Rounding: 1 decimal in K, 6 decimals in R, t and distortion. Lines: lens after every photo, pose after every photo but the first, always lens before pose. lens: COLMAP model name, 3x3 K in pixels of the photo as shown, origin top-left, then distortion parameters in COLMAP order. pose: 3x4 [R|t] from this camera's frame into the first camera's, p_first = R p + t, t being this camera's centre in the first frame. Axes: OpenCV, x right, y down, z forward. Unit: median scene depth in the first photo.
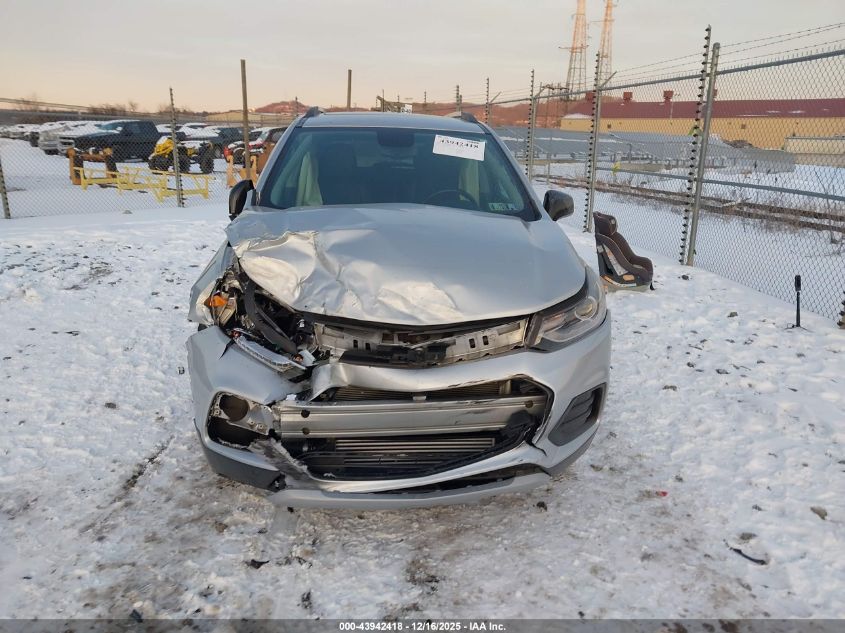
lens RADIAL K [[688.7, 0, 422.4], [0, 688.7, 308.5], [0, 0, 1]] dist [0.008686, 0.008795]
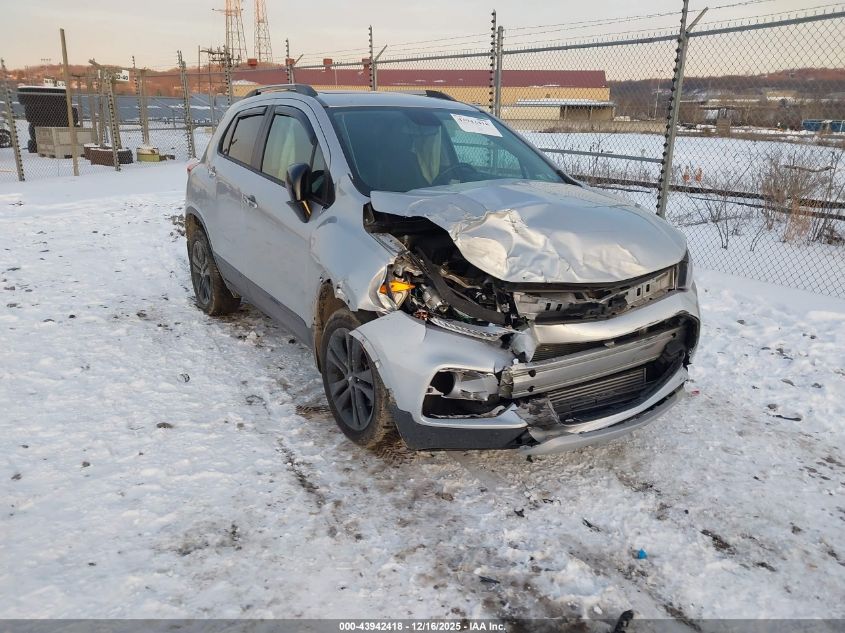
lens RADIAL K [[688.7, 0, 422.4], [0, 688.7, 308.5], [0, 0, 1]] dist [0.008686, 0.008795]
pose [[0.883586, -0.137050, 0.447765, -0.795090], [0.116407, 0.990482, 0.073453, -0.053030], [-0.453570, -0.012779, 0.891129, 0.086806]]
